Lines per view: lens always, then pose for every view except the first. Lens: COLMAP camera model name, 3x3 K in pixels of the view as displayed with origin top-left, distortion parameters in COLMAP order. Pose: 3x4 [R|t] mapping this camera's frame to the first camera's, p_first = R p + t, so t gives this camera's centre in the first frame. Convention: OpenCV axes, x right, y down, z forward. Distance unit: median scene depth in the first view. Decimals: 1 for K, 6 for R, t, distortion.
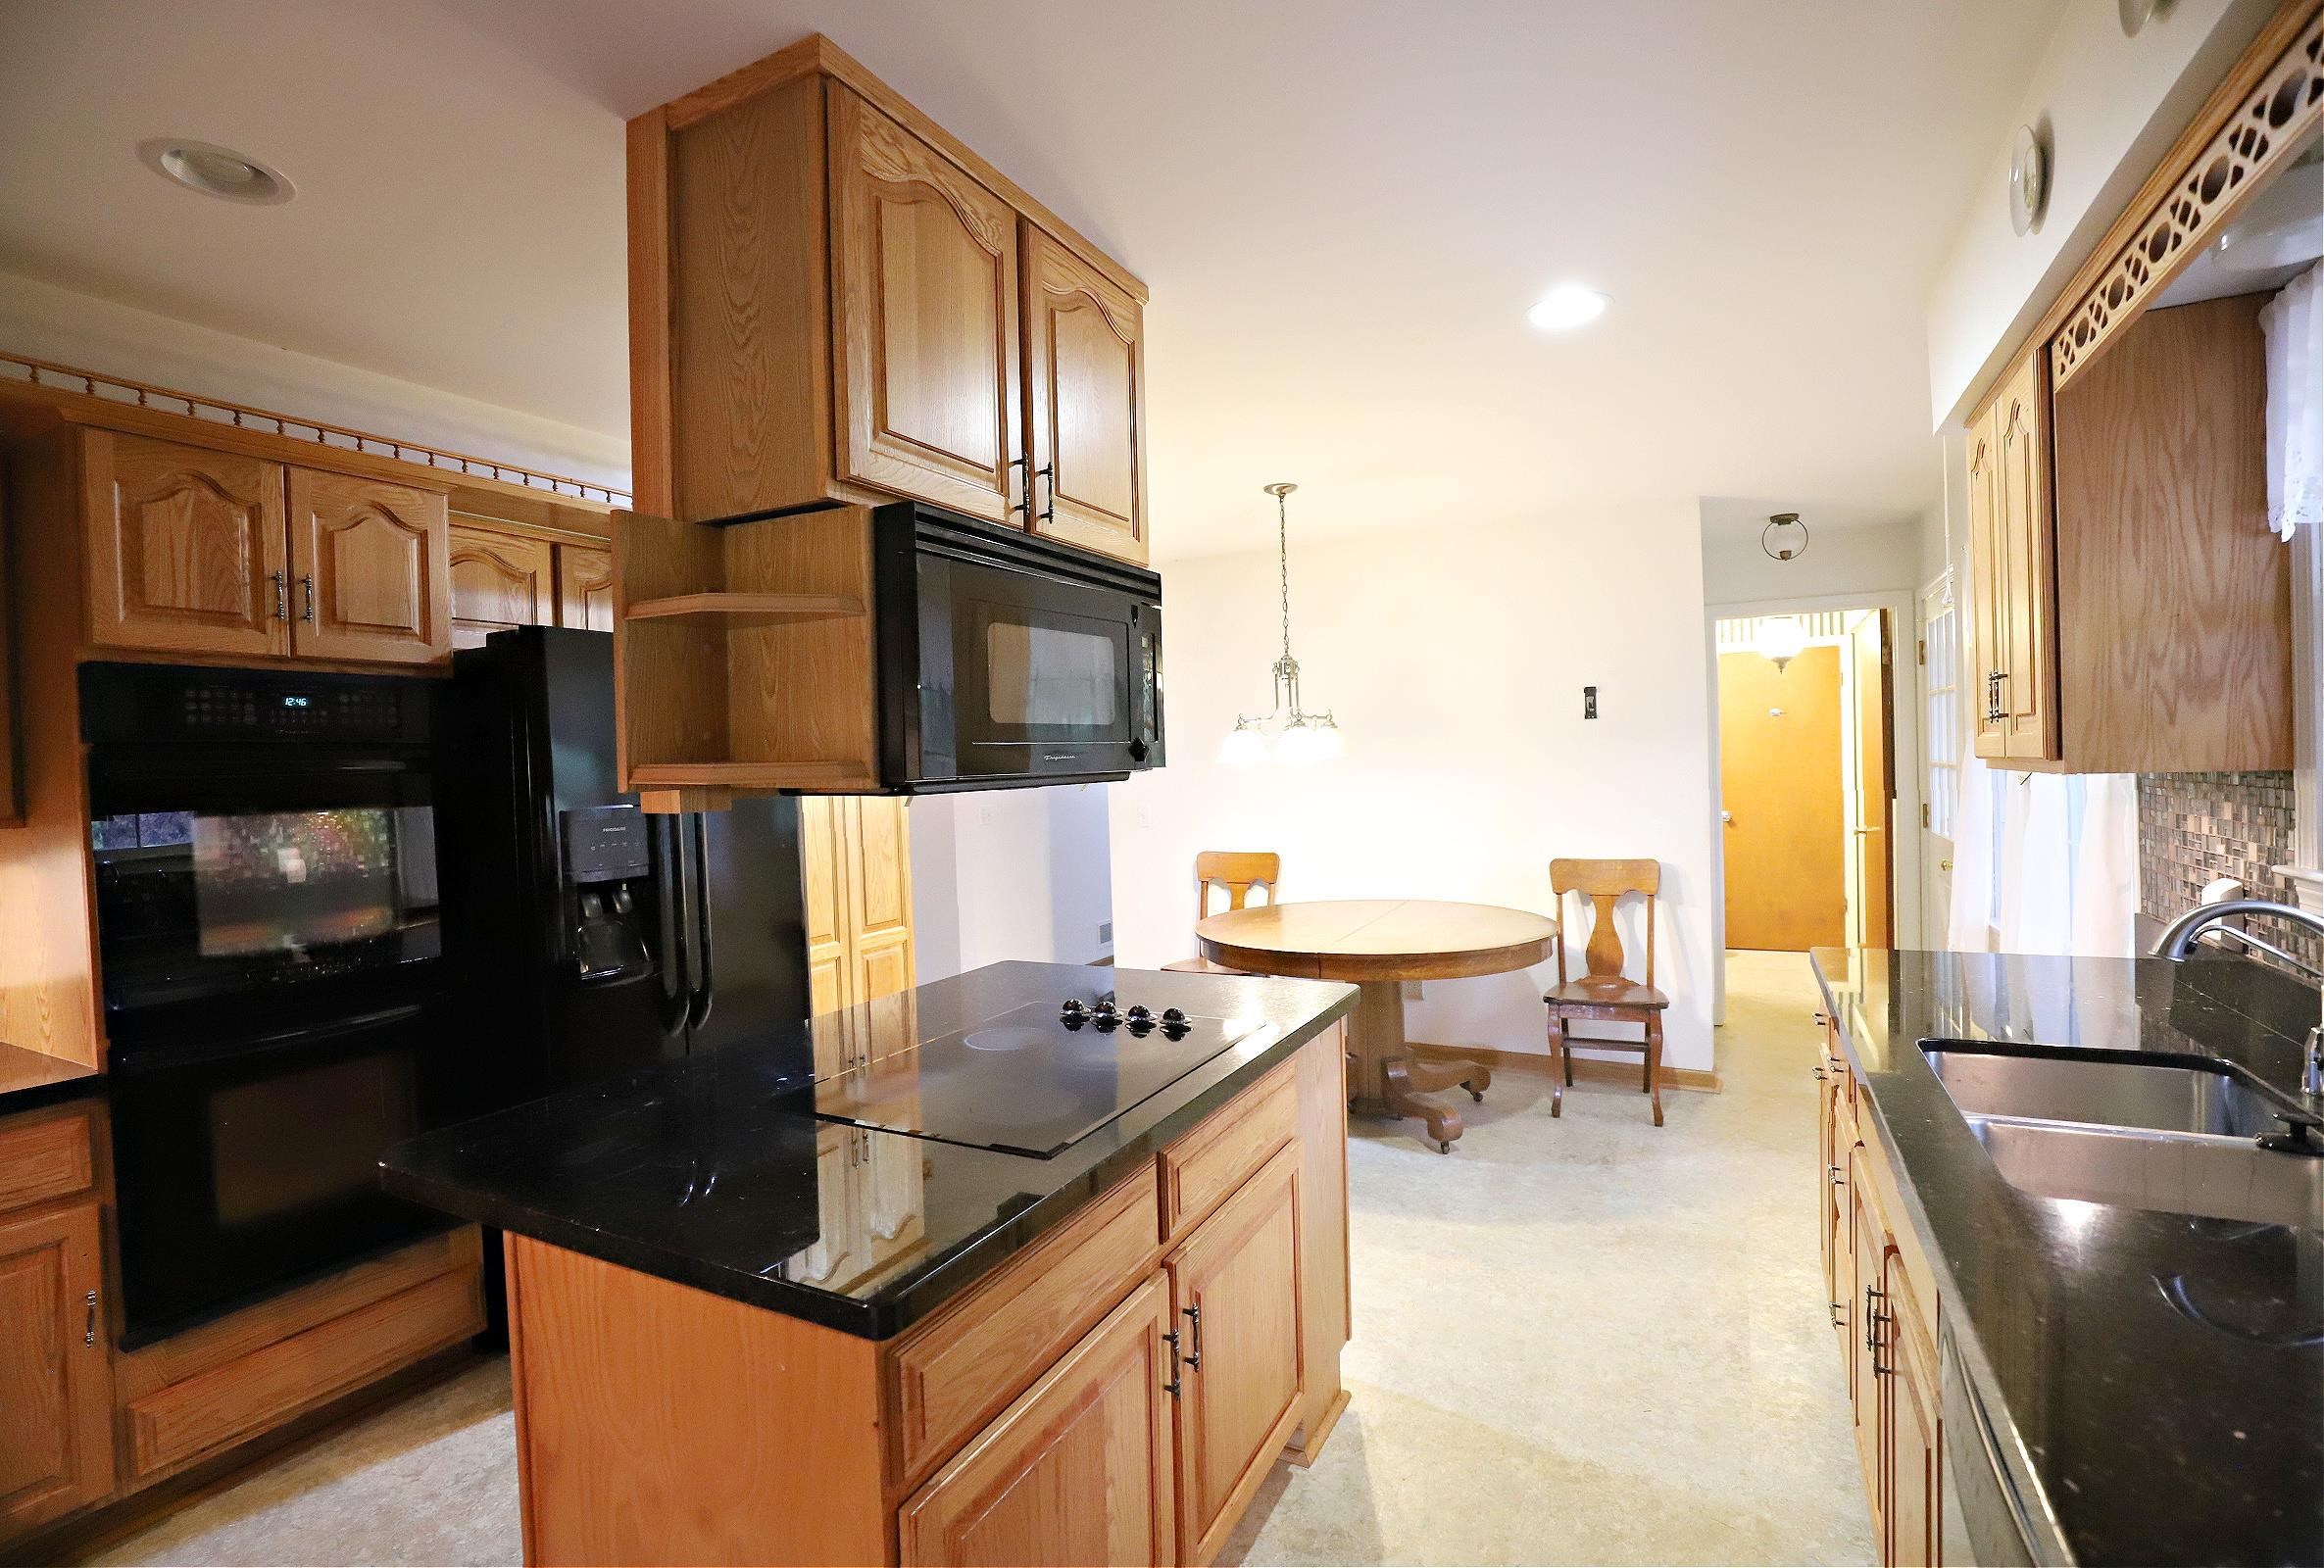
lens RADIAL K [[1068.7, 0, 1163.0], [0, 1068.7, 790.0], [0, 0, 1]] dist [-0.030013, 0.003481]
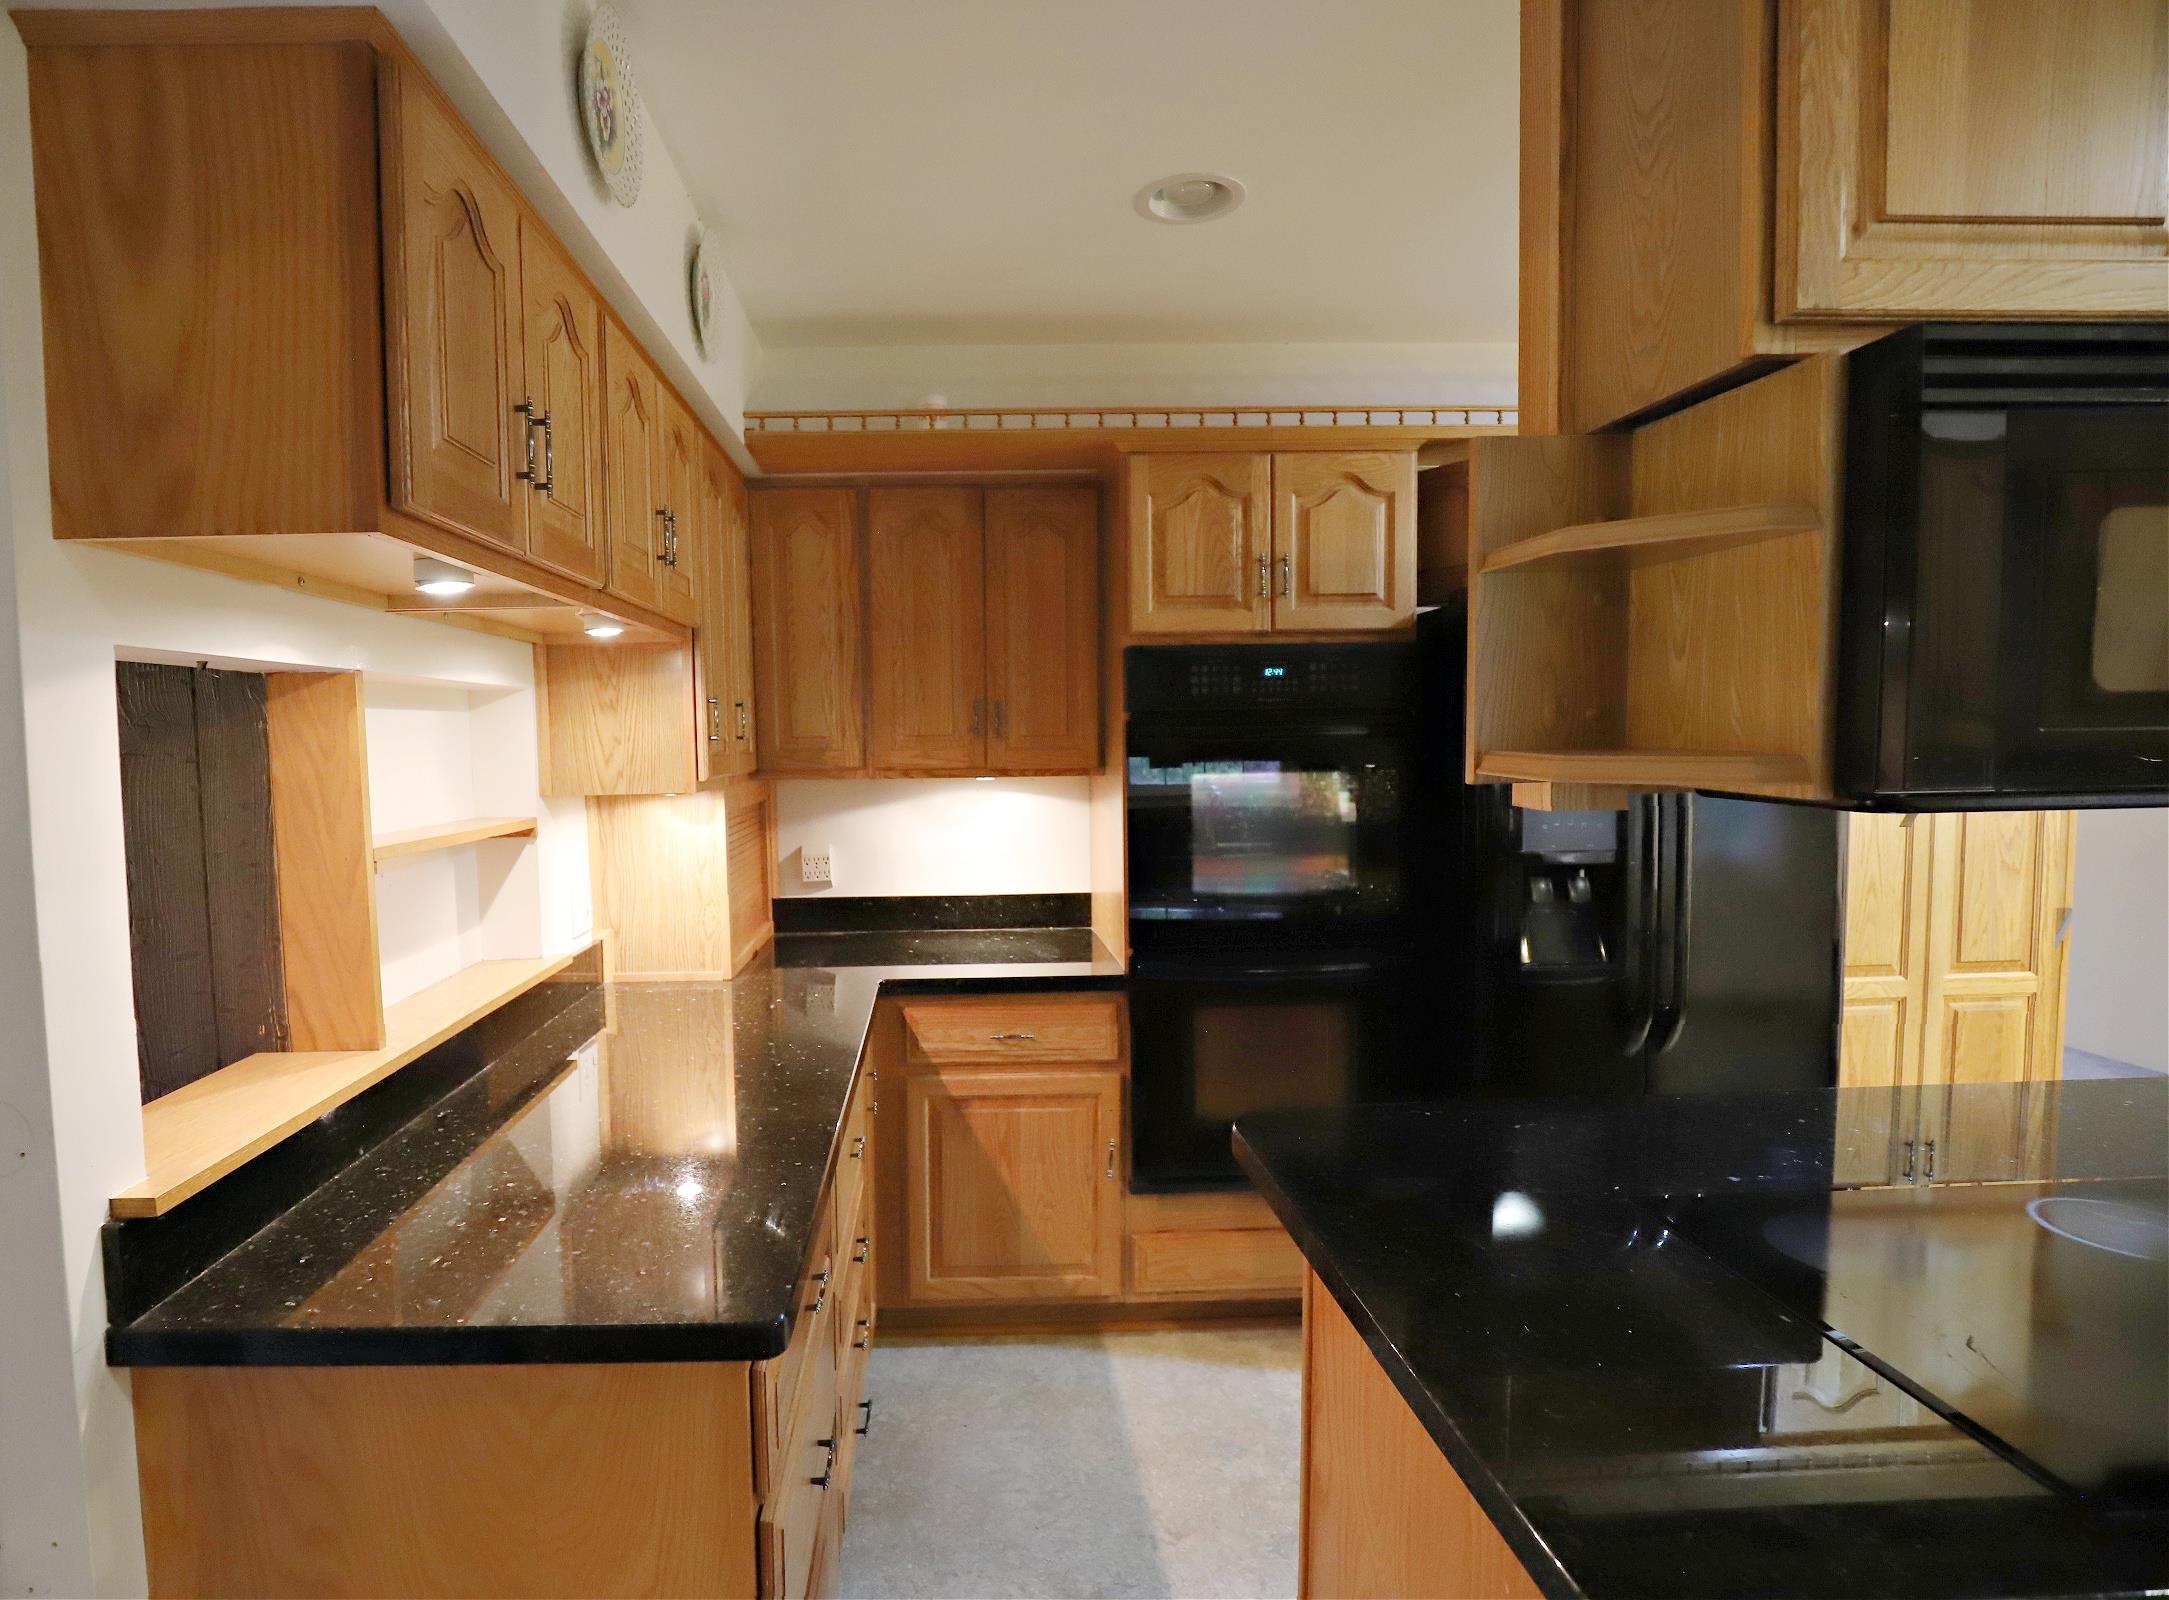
lens RADIAL K [[1081.3, 0, 1082.5], [0, 1081.3, 797.1], [0, 0, 1]] dist [-0.026519, 0.001964]
pose [[0.487685, 0.082448, -0.869118, 0.071456], [-0.023795, 0.996416, 0.081172, -0.043705], [0.872695, -0.018906, 0.487899, 0.292358]]
